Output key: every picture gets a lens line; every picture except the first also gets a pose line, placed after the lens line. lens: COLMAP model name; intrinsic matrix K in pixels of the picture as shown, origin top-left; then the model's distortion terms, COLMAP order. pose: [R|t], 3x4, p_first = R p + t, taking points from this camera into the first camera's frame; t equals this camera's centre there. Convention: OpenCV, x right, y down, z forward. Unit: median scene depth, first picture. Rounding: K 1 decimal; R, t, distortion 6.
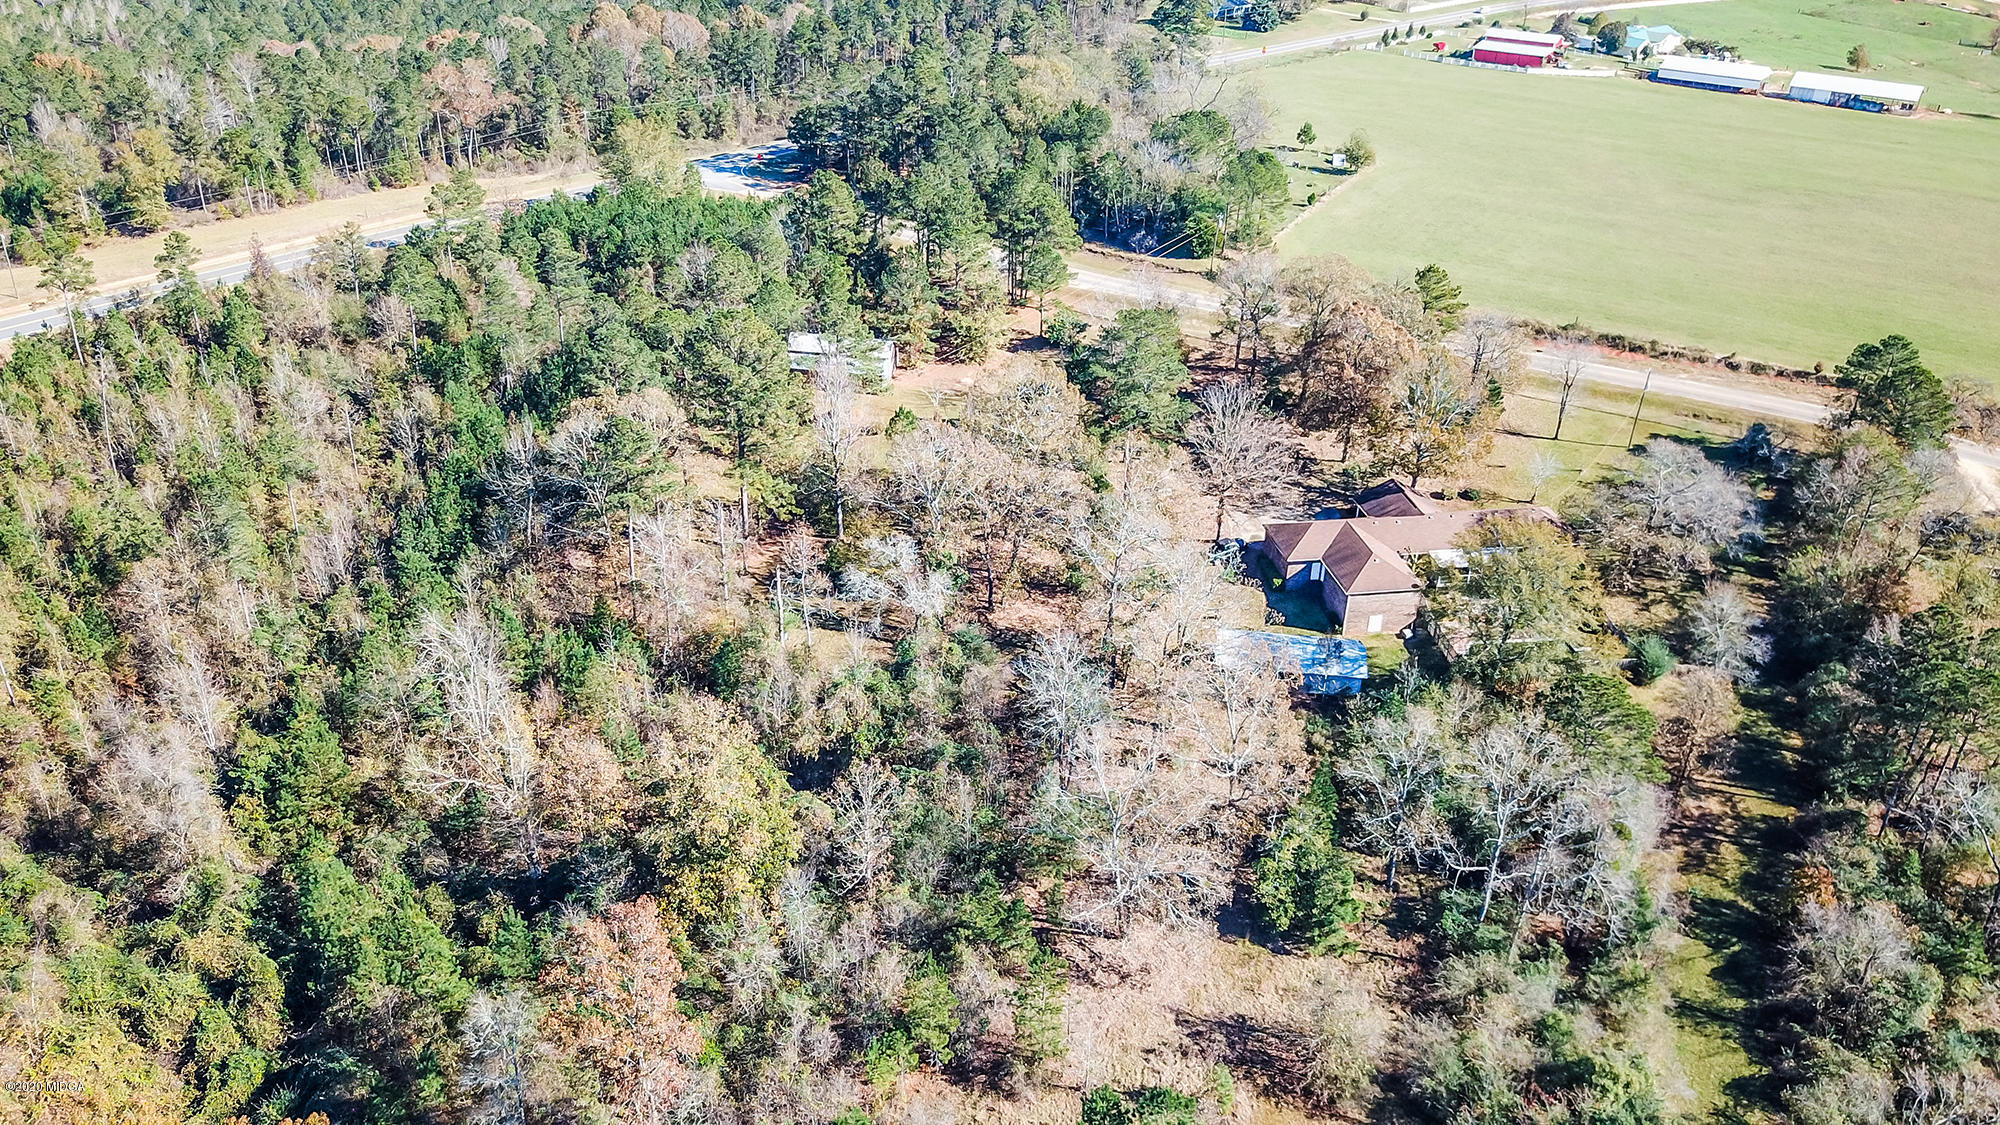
lens RADIAL K [[1582.0, 0, 1000.0], [0, 1582.0, 562.5], [0, 0, 1]] dist [0.009230, -0.004799]
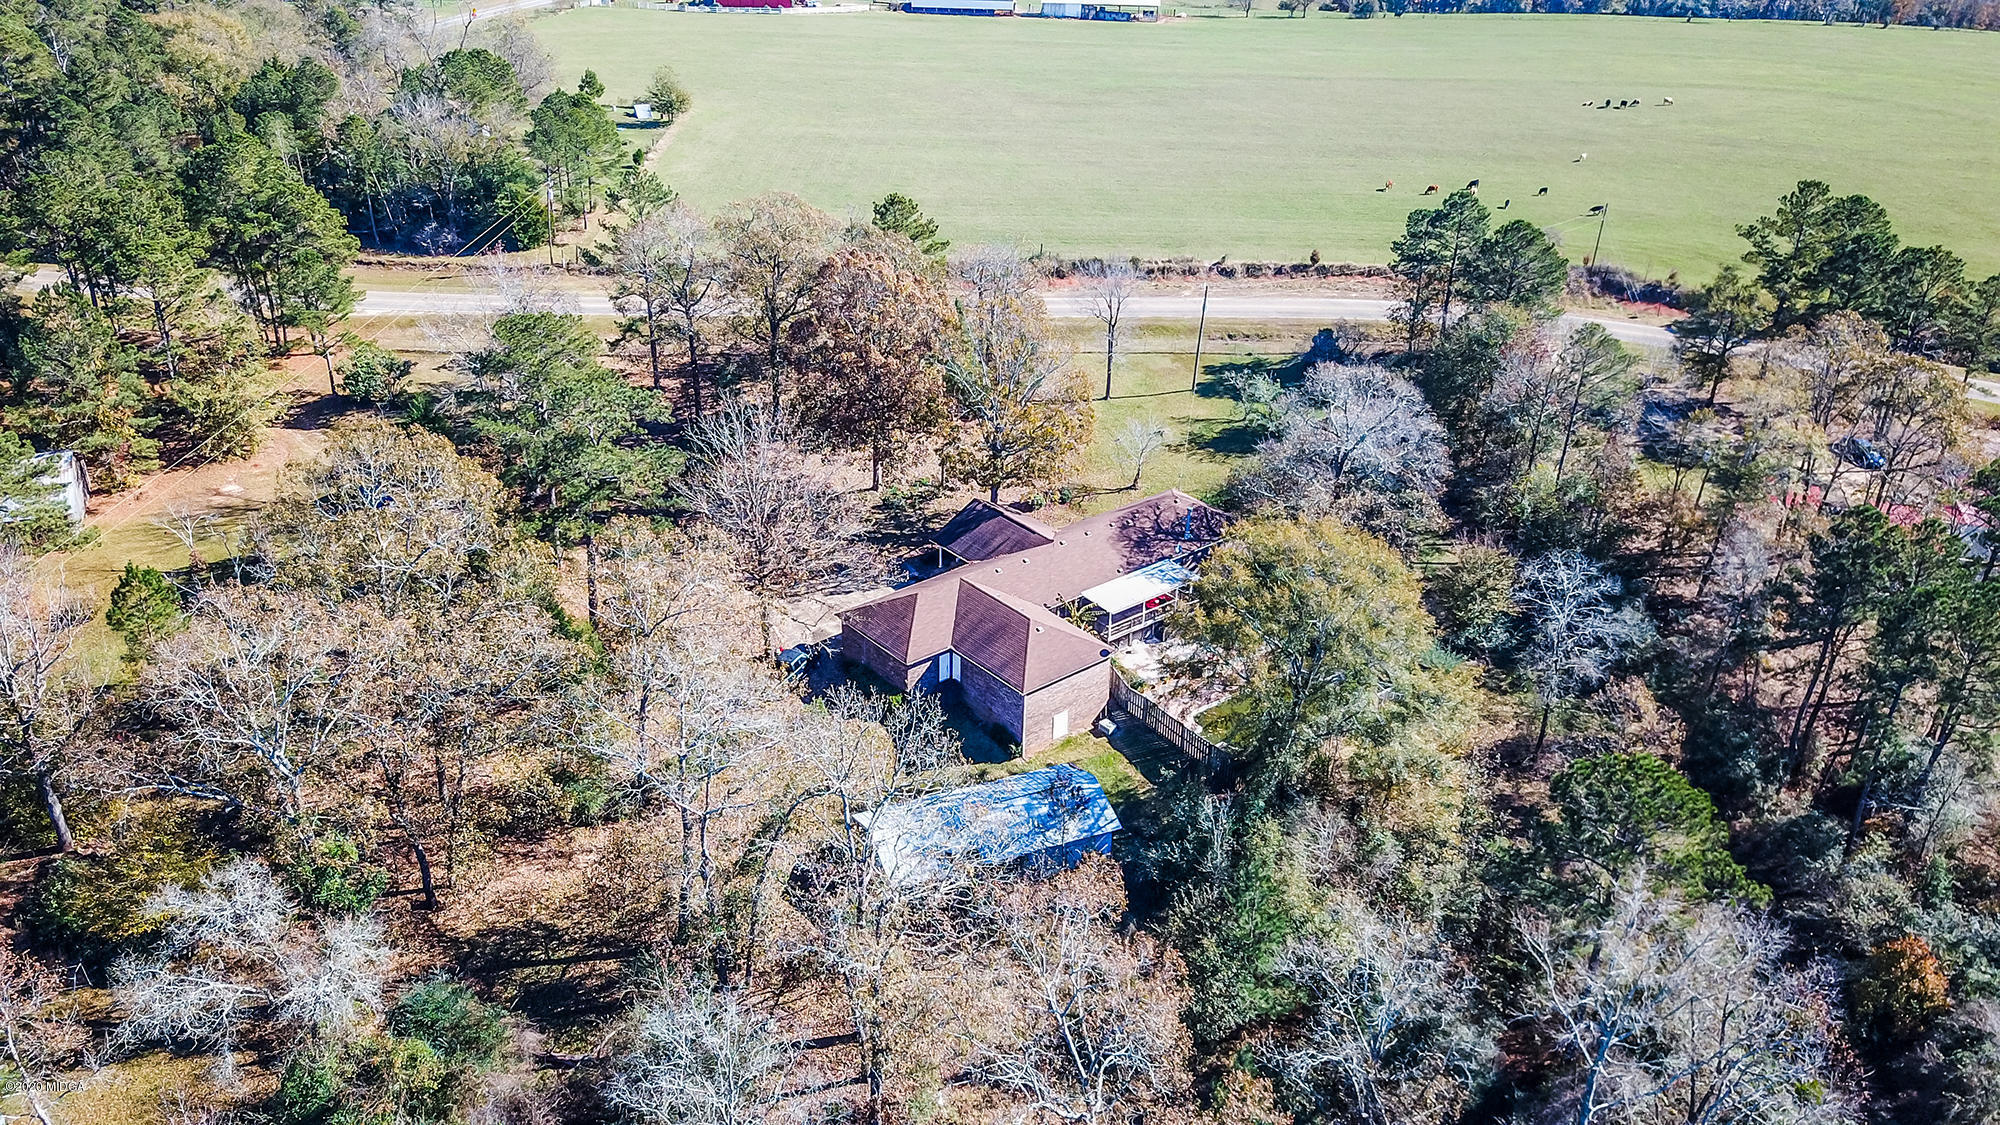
lens RADIAL K [[1520.3, 0, 1000.0], [0, 1520.3, 562.5], [0, 0, 1]] dist [0.006730, 0.001689]
pose [[0.862709, -0.239276, 0.445511, -0.038556], [0.239274, 0.969264, 0.057232, -0.058907], [-0.445512, 0.057224, 0.893445, 0.406325]]
